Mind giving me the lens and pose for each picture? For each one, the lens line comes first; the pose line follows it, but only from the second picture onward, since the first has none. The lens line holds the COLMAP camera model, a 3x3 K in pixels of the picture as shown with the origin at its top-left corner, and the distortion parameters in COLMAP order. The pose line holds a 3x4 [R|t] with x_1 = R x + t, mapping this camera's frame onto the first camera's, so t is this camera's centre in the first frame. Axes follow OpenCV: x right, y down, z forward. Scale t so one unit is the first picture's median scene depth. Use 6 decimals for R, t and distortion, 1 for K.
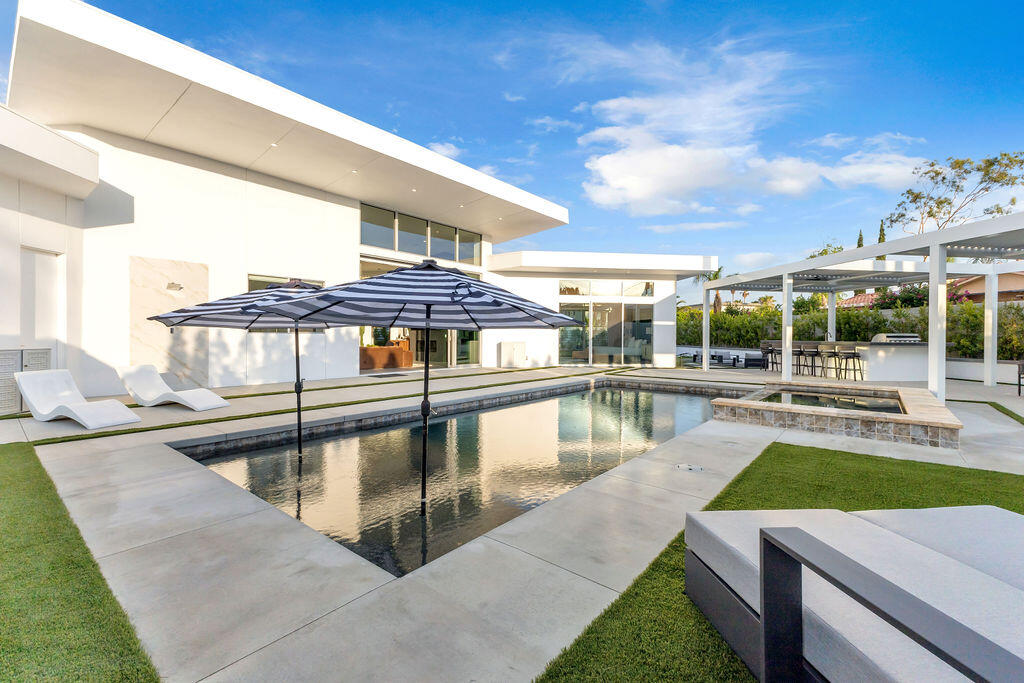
lens RADIAL K [[442.6, 0, 504.4], [0, 442.6, 360.1], [0, 0, 1]] dist [0.002648, -0.000498]
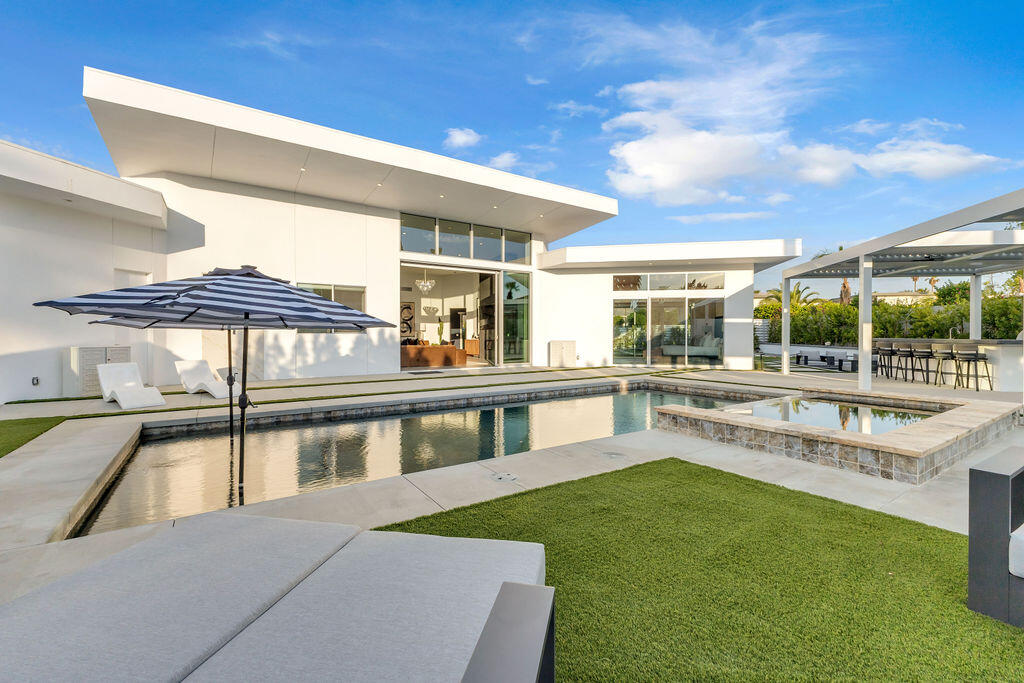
lens RADIAL K [[441.3, 0, 505.7], [0, 441.3, 352.5], [0, 0, 1]] dist [0.007963, -0.000903]
pose [[0.959693, 0.005609, -0.280994, 0.215100], [-0.009564, 0.999874, -0.012706, -0.001579], [0.280887, 0.014881, 0.959625, 0.033701]]
